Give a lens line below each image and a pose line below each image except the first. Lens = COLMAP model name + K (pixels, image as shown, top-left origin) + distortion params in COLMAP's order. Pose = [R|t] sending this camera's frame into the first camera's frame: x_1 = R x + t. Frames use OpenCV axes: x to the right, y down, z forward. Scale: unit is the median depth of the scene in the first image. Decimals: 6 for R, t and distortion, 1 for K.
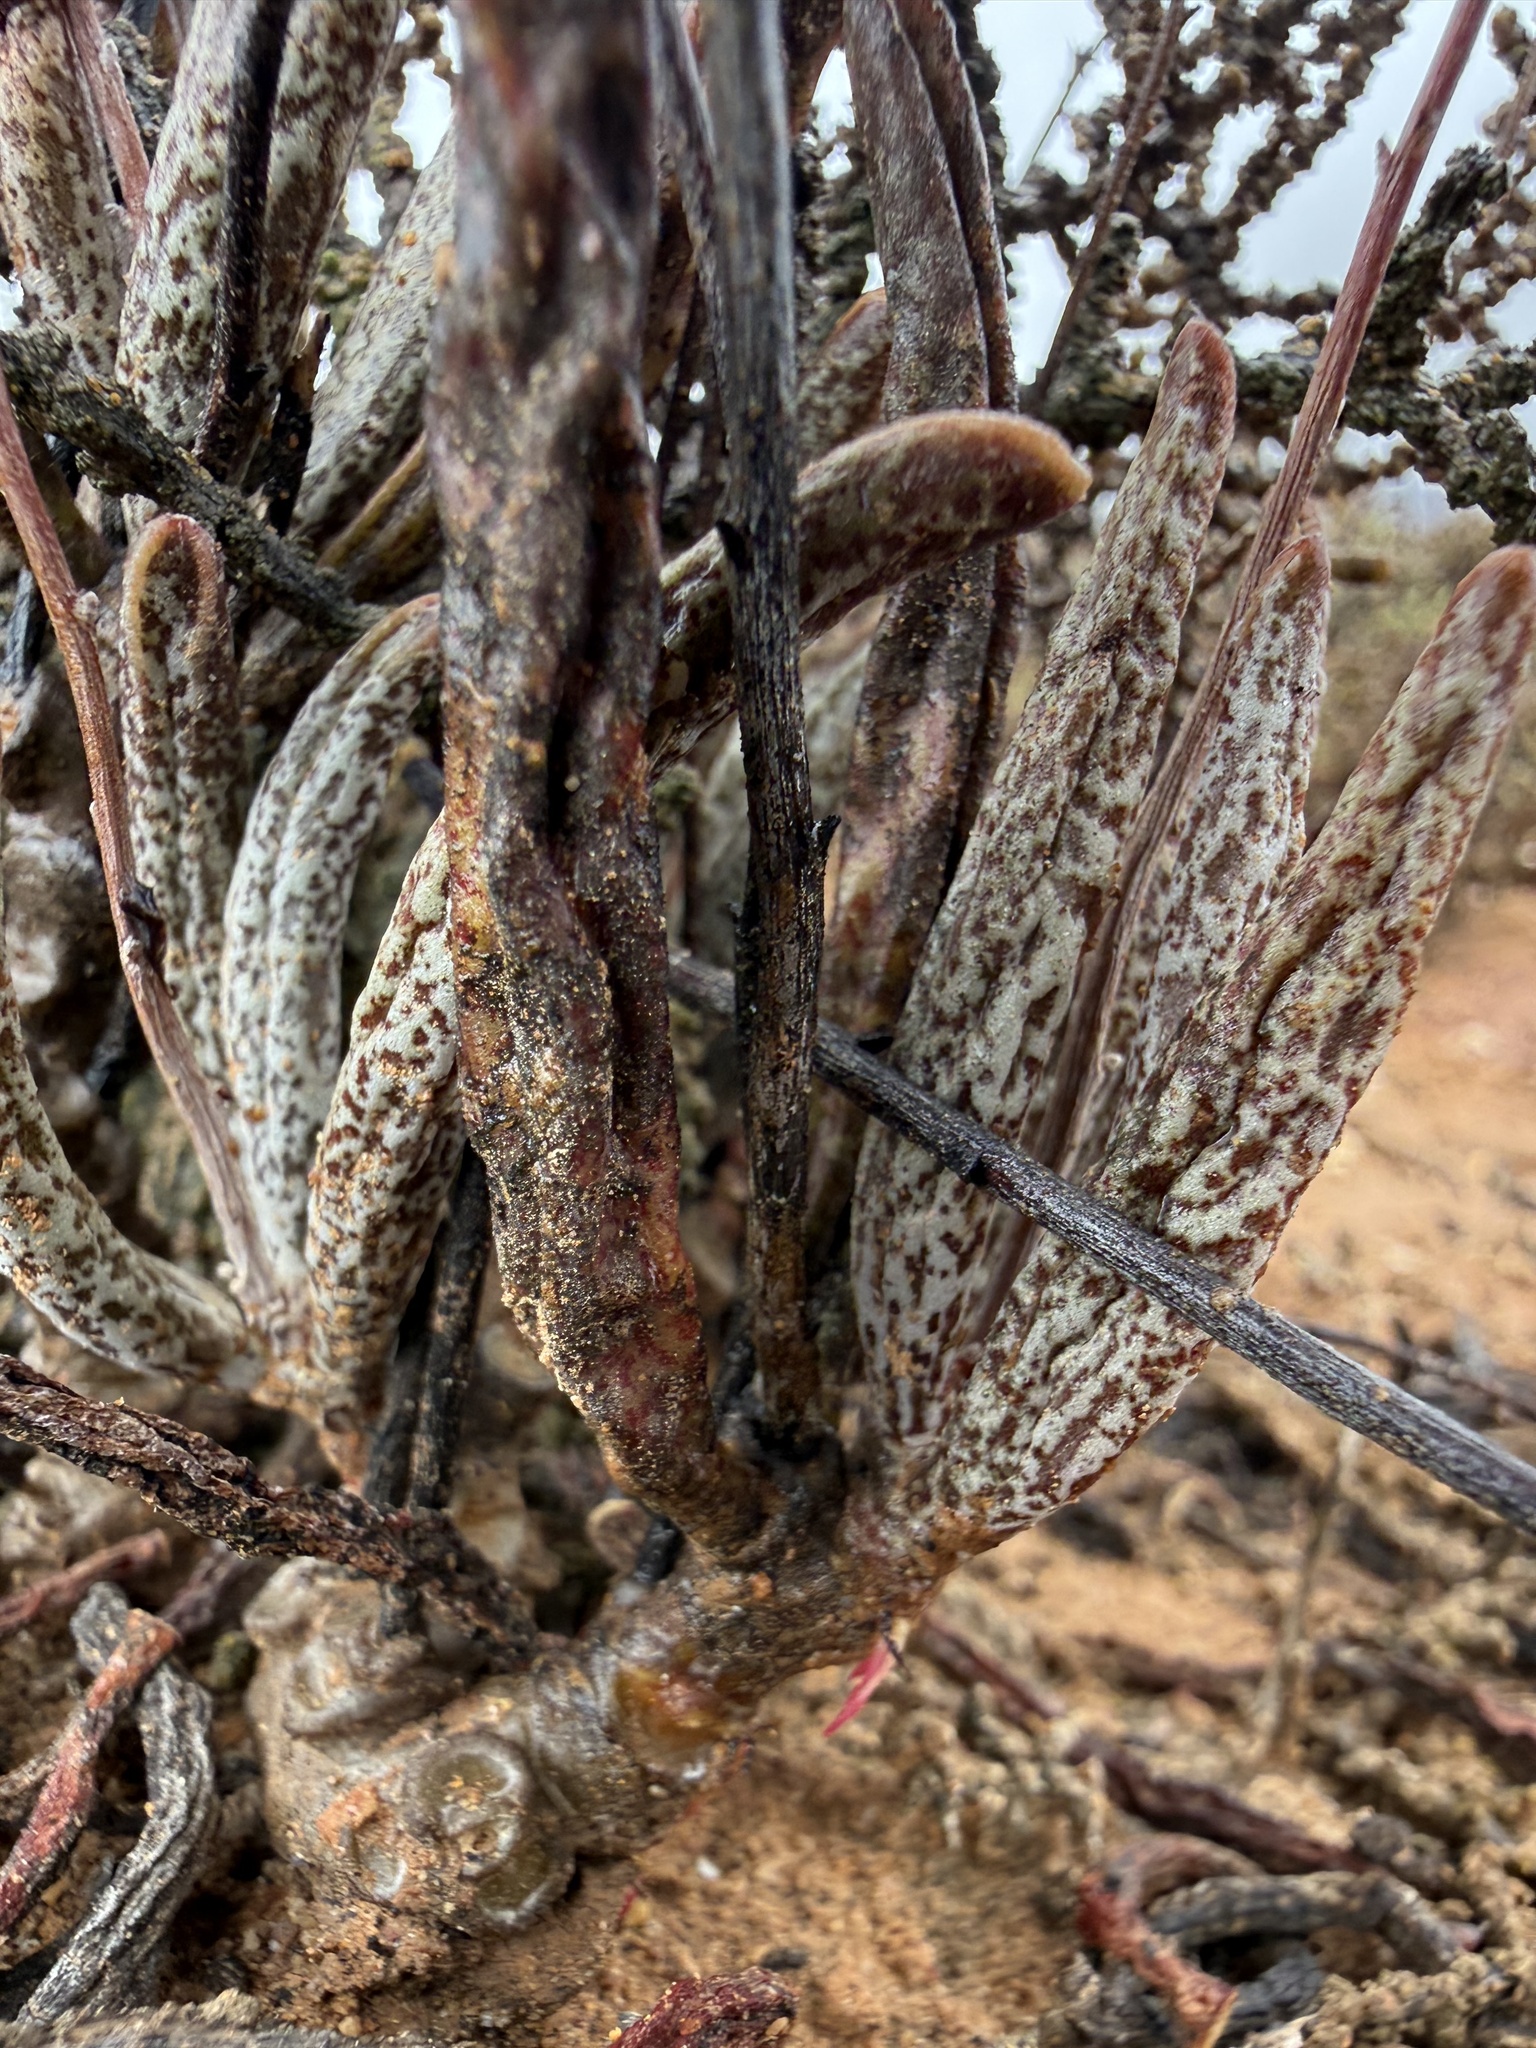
lens RADIAL K [[1651.5, 0, 731.8], [0, 1651.5, 1023.8], [0, 0, 1]] dist [0.010106, -0.014820]
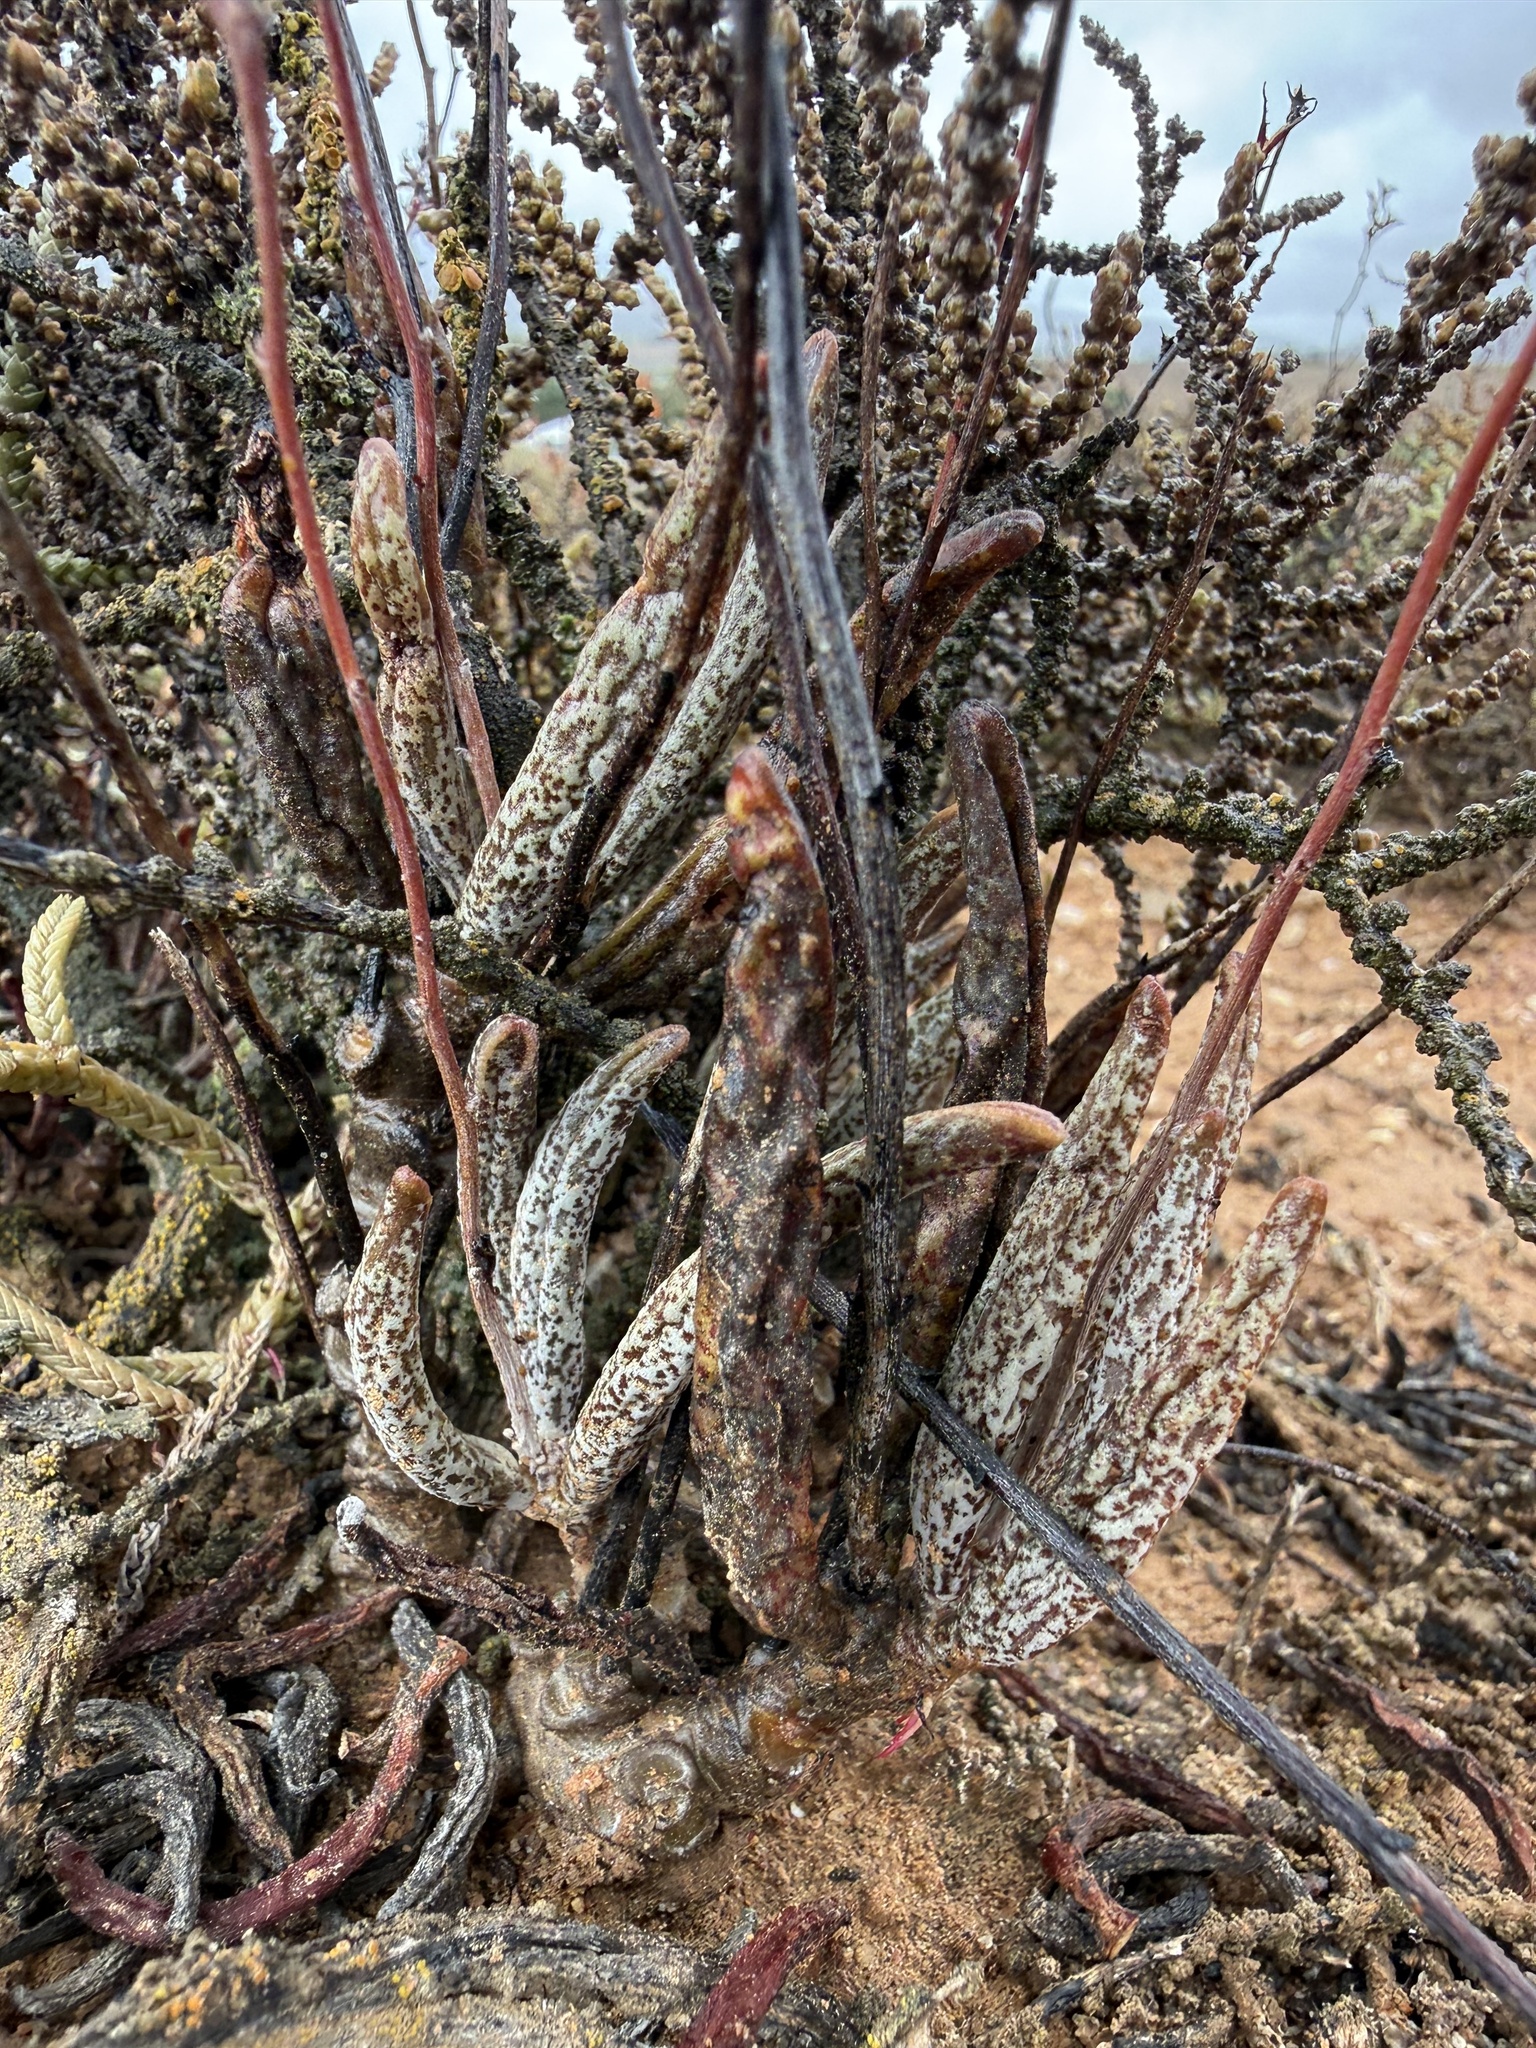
lens RADIAL K [[1651.5, 0, 731.8], [0, 1651.5, 1023.8], [0, 0, 1]] dist [0.010106, -0.014820]
pose [[0.997292, 0.050501, -0.053466, -0.038133], [-0.045030, 0.994068, 0.099000, -0.460748], [0.058149, -0.096324, 0.993650, -0.574384]]
